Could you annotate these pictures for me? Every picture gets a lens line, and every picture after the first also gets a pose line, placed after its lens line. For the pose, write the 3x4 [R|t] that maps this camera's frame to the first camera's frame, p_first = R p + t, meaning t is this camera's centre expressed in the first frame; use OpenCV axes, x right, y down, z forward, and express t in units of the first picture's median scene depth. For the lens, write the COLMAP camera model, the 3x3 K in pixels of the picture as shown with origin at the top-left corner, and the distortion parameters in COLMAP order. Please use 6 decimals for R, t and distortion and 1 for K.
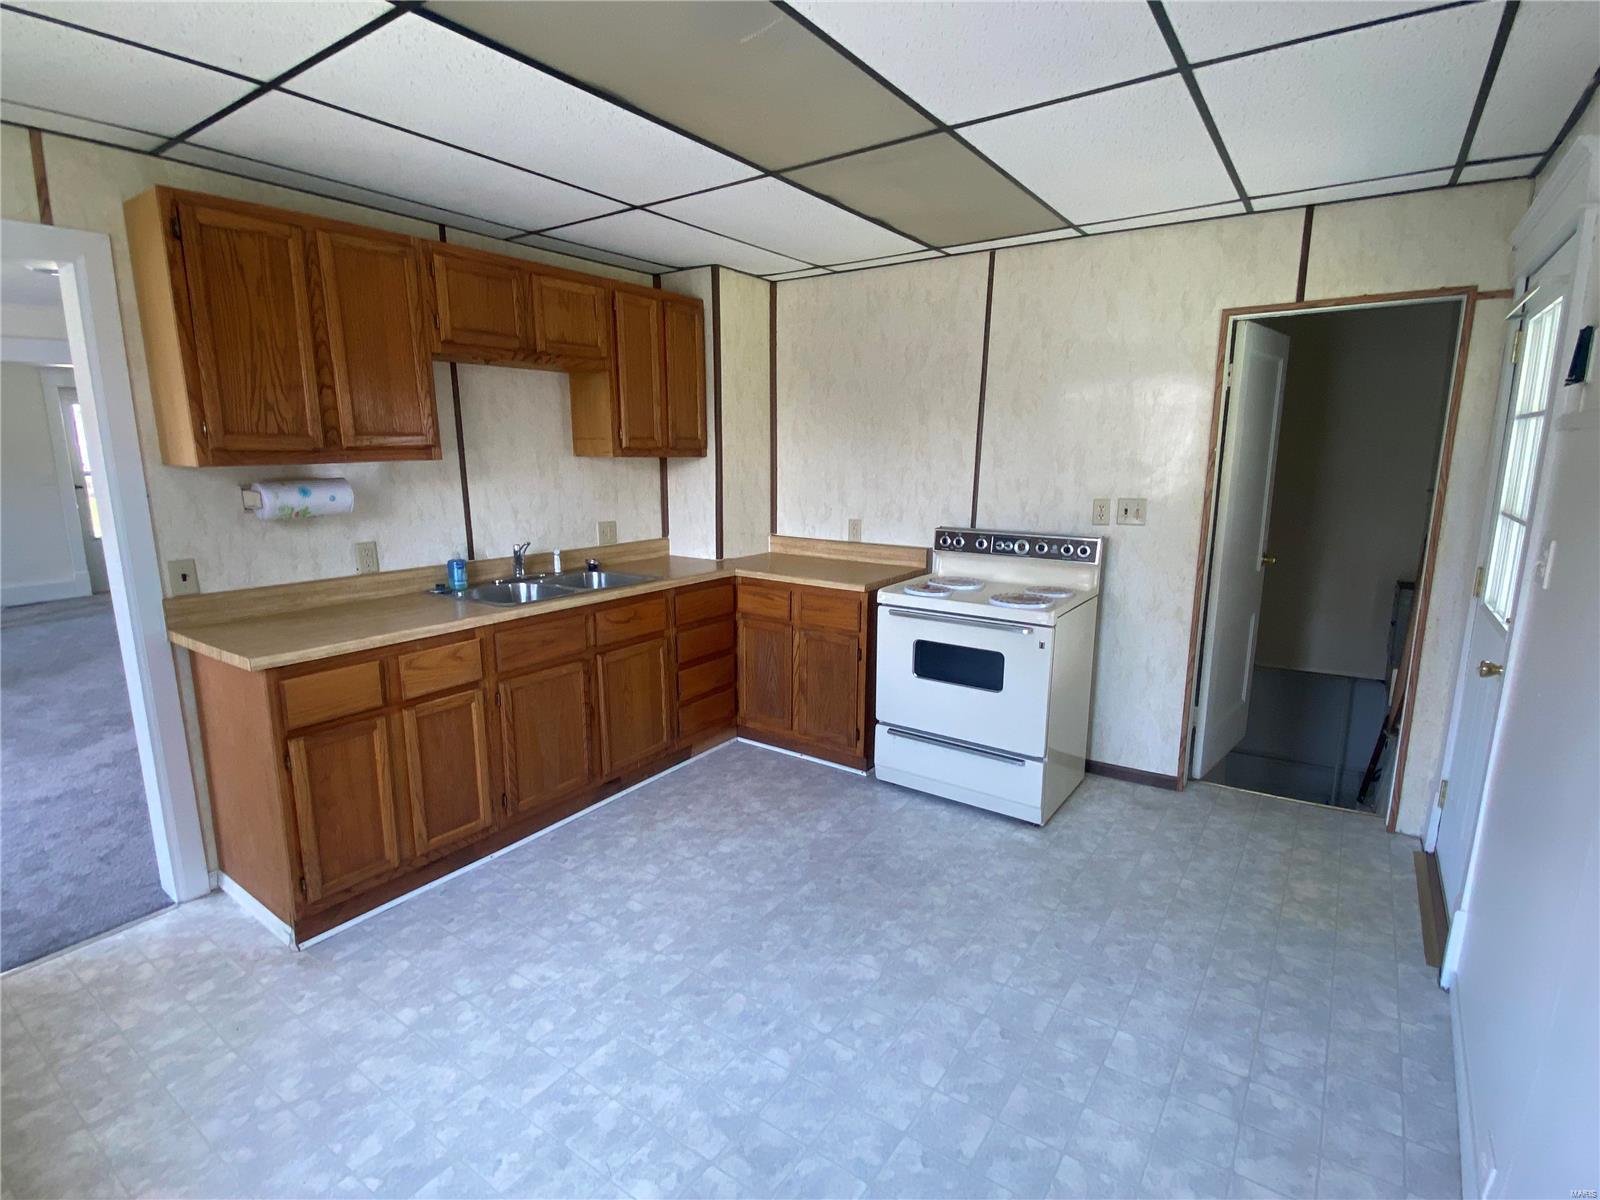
lens RADIAL K [[782.3, 0, 792.9], [0, 782.3, 593.9], [0, 0, 1]] dist [0.011003, -0.006131]
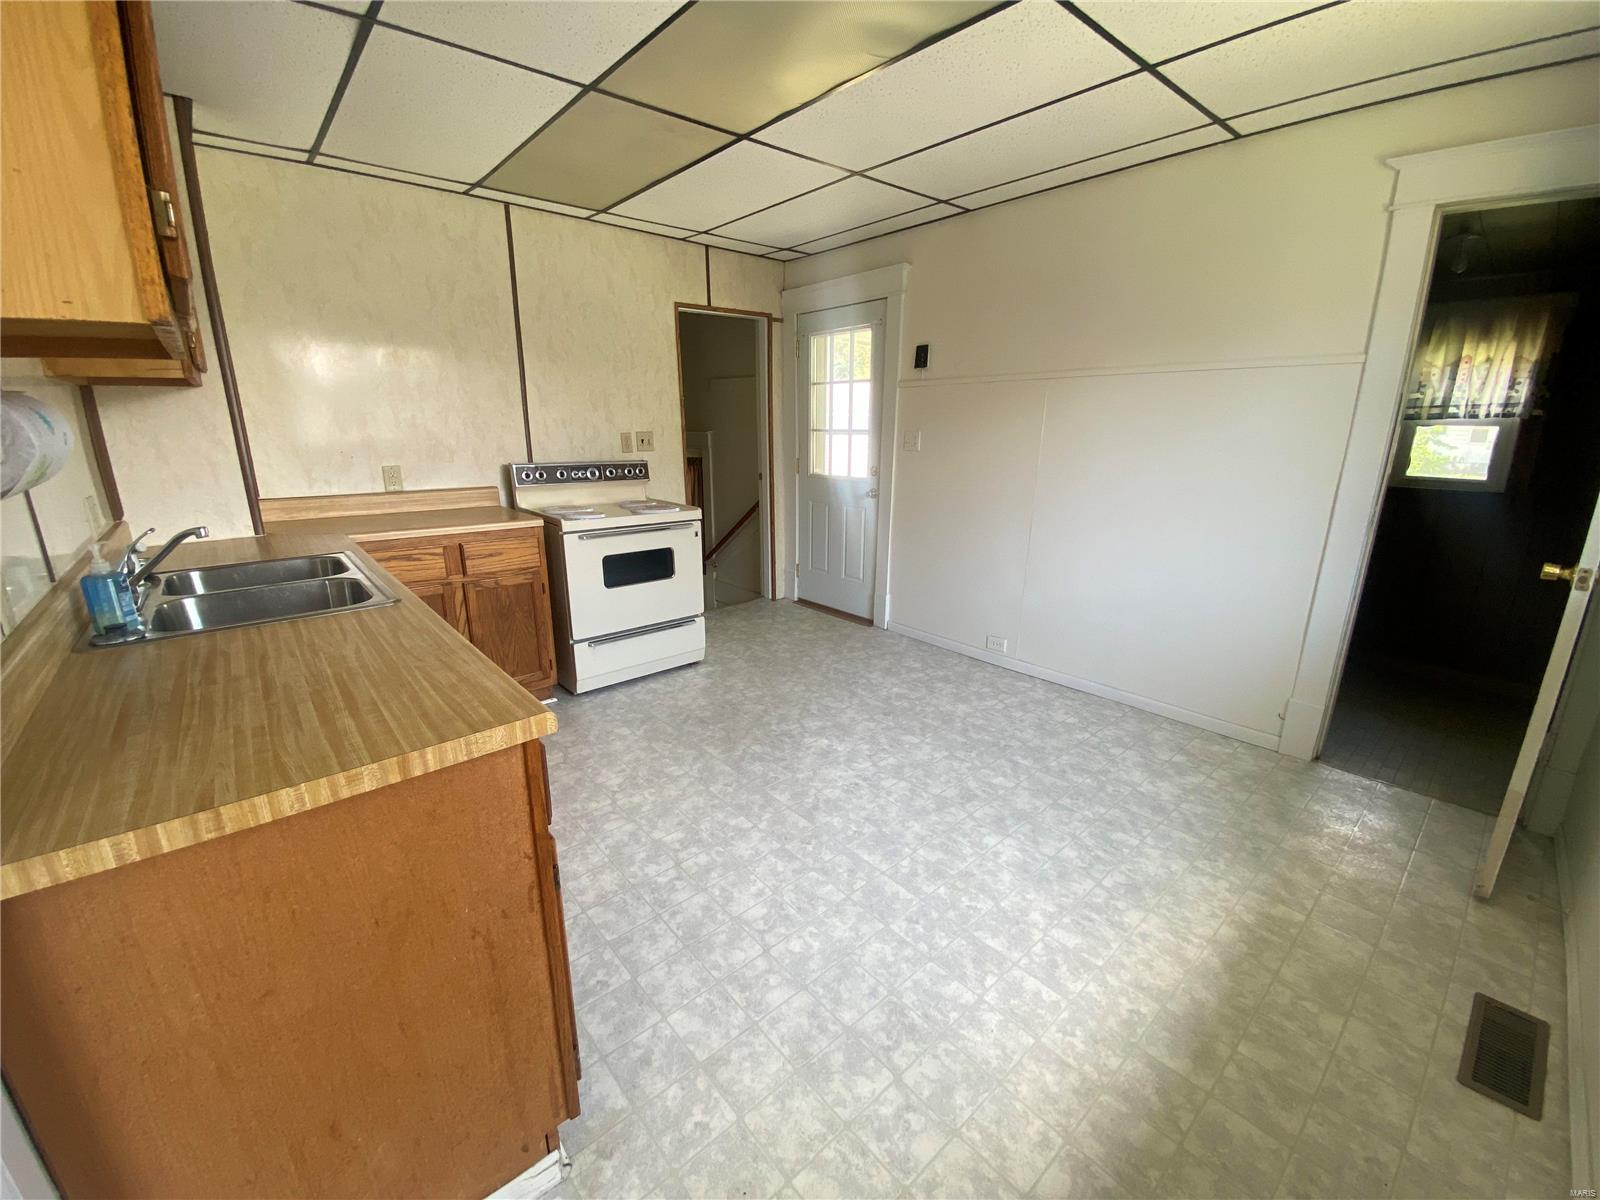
lens RADIAL K [[651.5, 0, 792.5], [0, 651.5, 605.7], [0, 0, 1]] dist [0.000515, -0.001686]
pose [[0.238590, -0.260036, 0.935658, -0.848425], [0.184644, 0.958054, 0.219177, -0.036777], [-0.953405, 0.120471, 0.276597, 0.580055]]
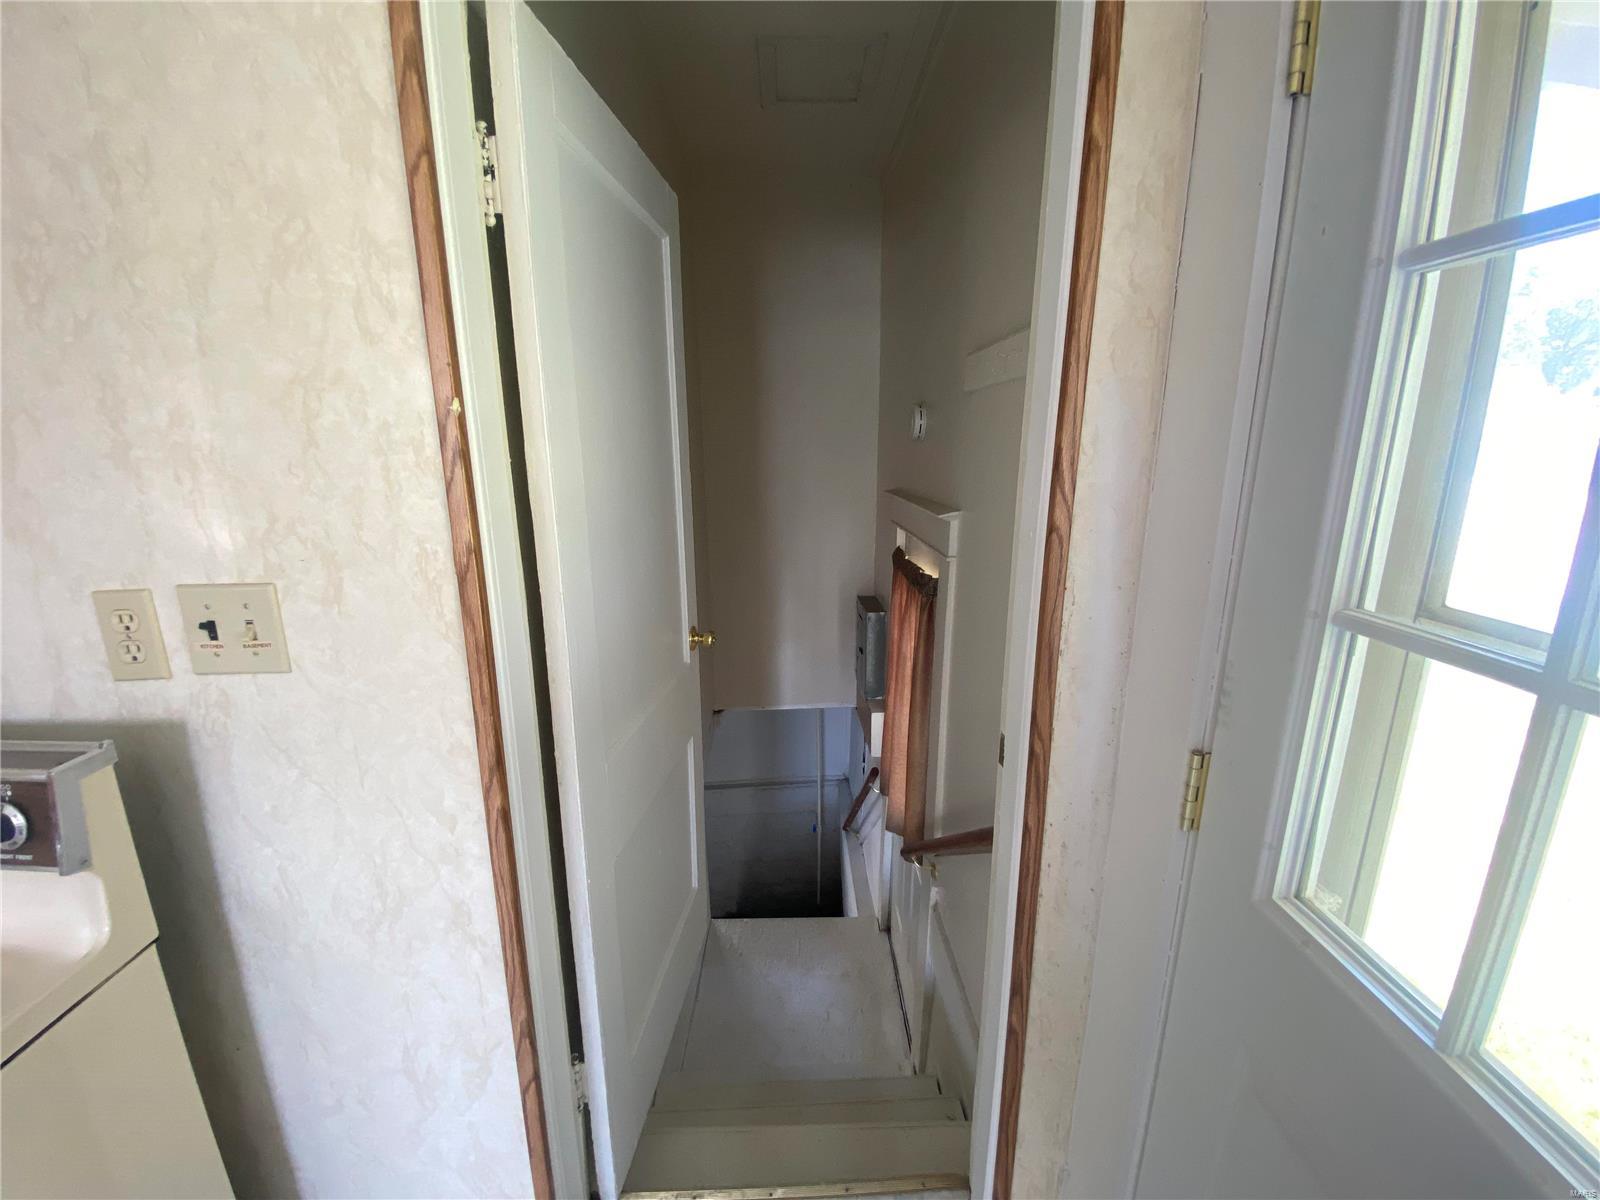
lens RADIAL K [[651.5, 0, 802.0], [0, 651.5, 594.8], [0, 0, 1]] dist [0.000515, -0.001686]
pose [[0.787990, -0.130246, 0.601753, 0.569146], [0.112218, 0.991379, 0.067630, -0.138037], [-0.605374, 0.014236, 0.795814, 0.866033]]
